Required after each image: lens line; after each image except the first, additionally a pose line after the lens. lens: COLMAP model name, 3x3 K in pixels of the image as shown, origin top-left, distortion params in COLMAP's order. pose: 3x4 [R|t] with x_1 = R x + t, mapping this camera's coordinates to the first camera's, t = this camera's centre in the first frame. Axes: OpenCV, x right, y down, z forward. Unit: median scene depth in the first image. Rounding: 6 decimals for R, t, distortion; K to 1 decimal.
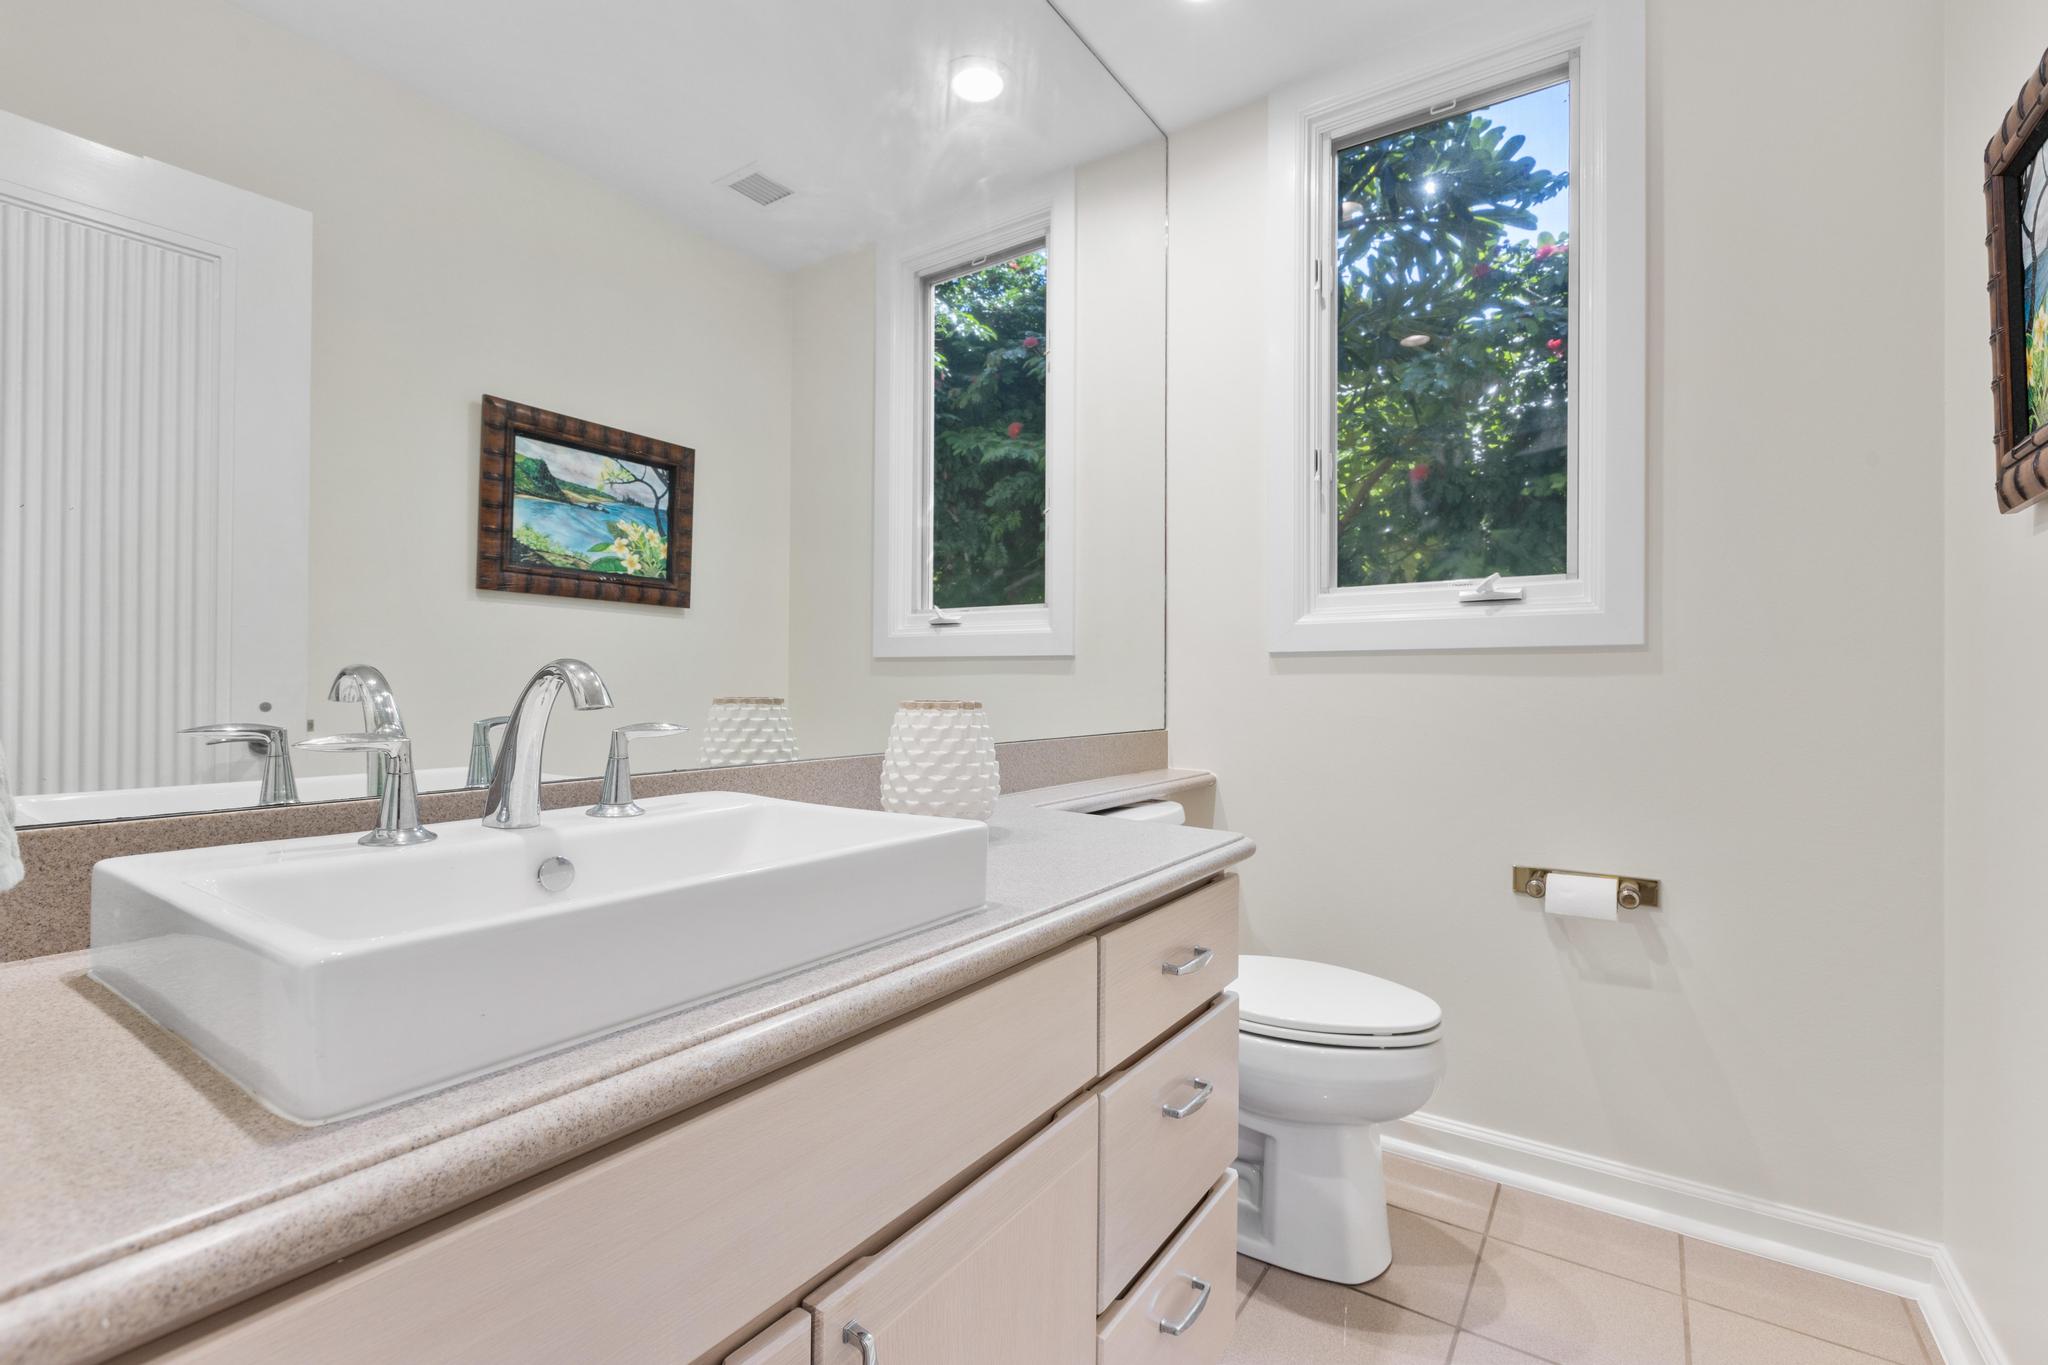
lens RADIAL K [[911.6, 0, 1019.6], [0, 911.6, 682.2], [0, 0, 1]] dist [0.004972, -0.003015]
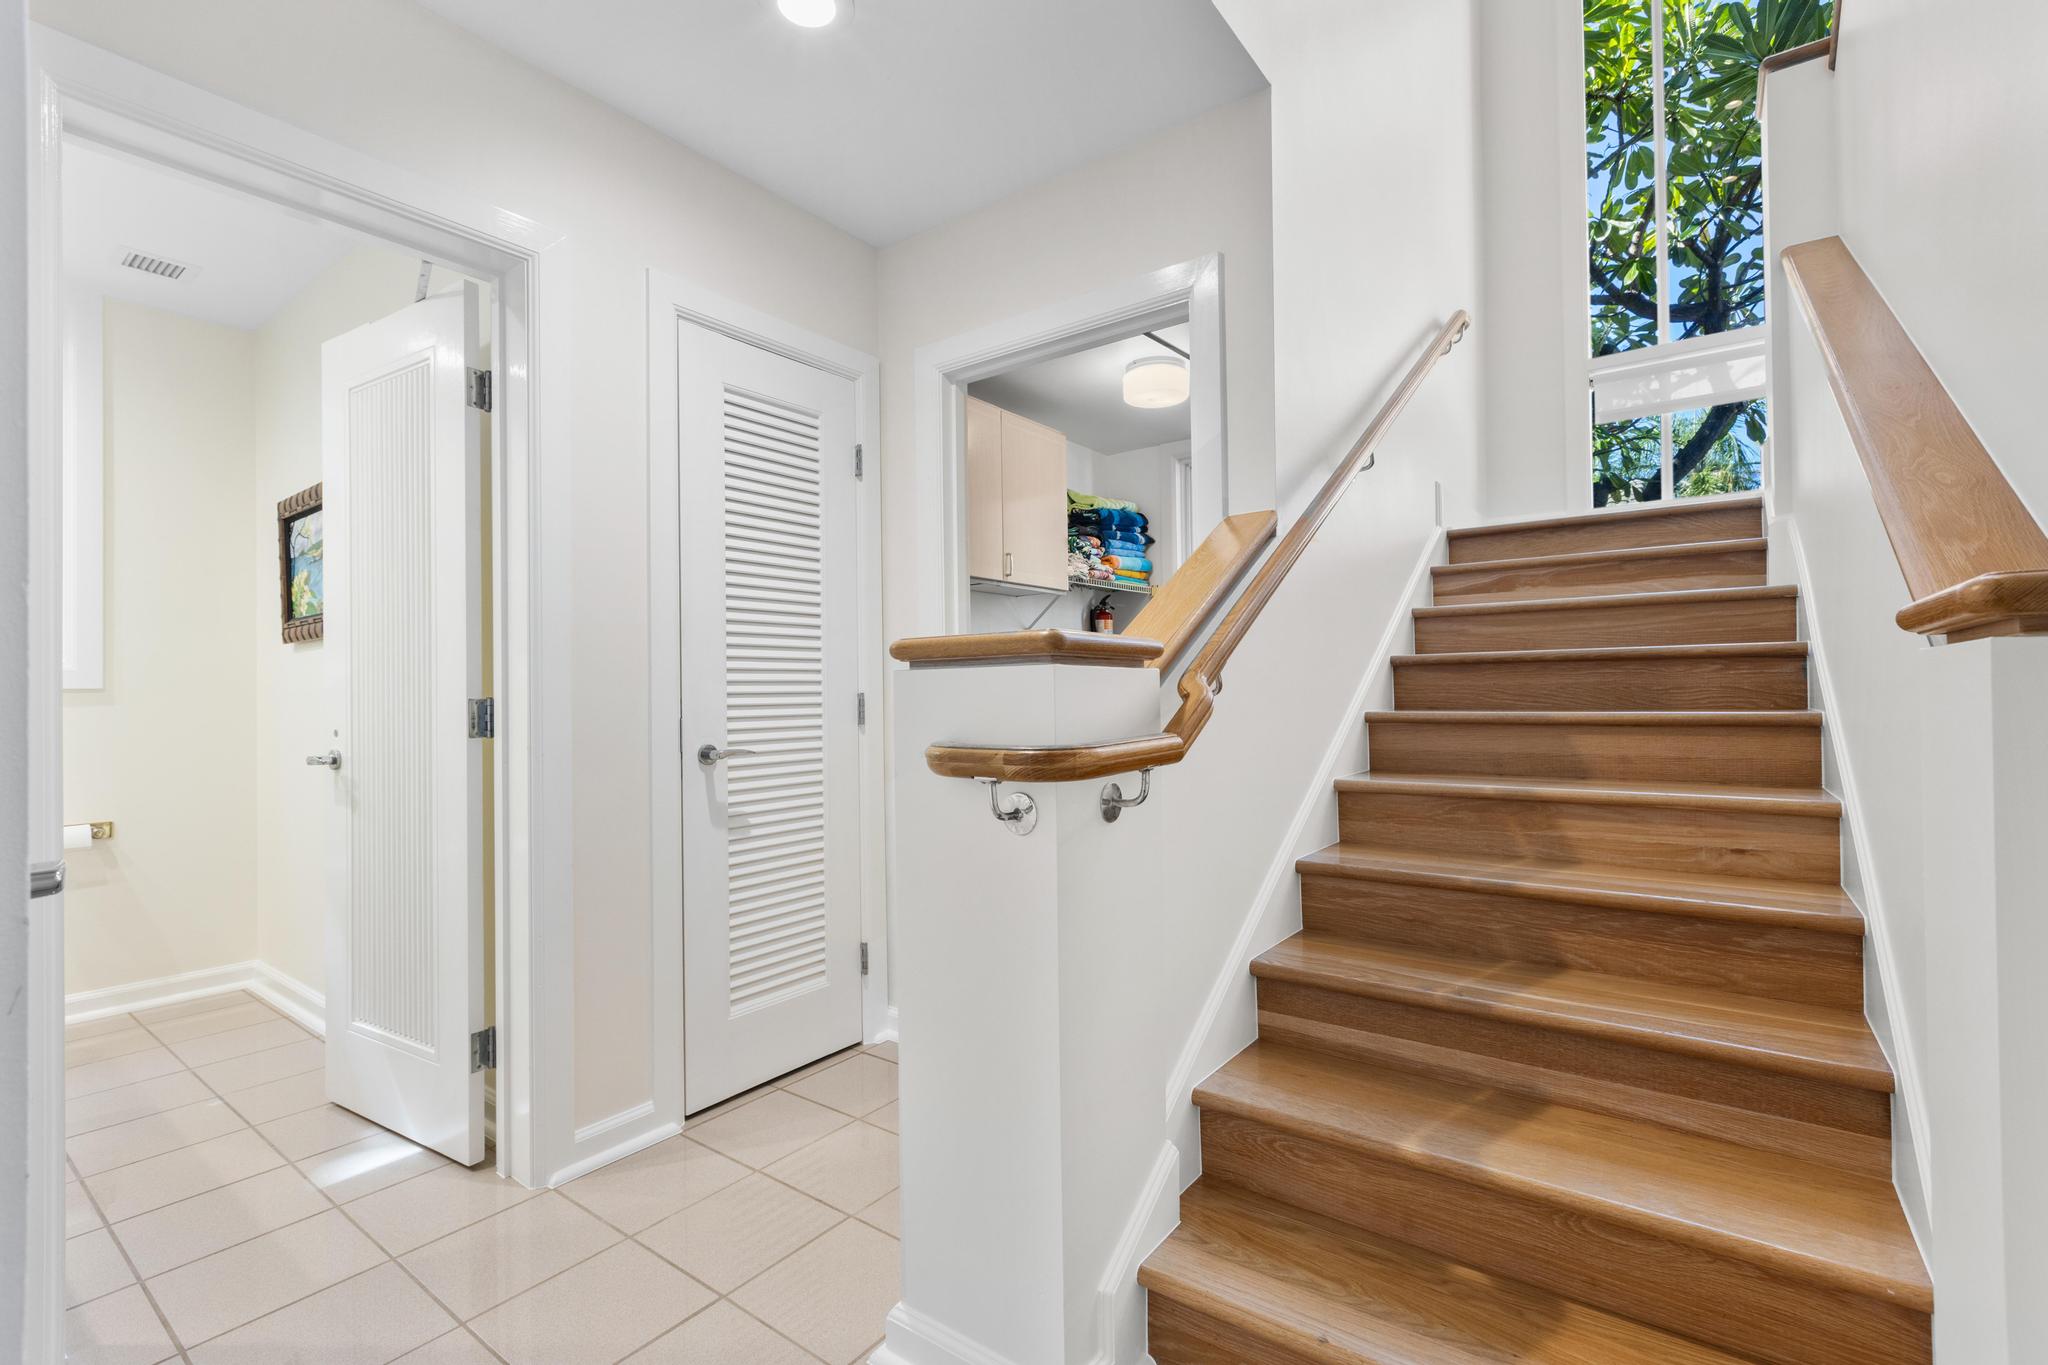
lens RADIAL K [[911.6, 0, 1020.1], [0, 911.6, 682.9], [0, 0, 1]] dist [0.004972, -0.003015]
pose [[0.040362, -0.001572, 0.999184, -1.495444], [0.008678, 0.999962, 0.001223, -0.059453], [-0.999147, 0.008621, 0.040374, -1.248390]]
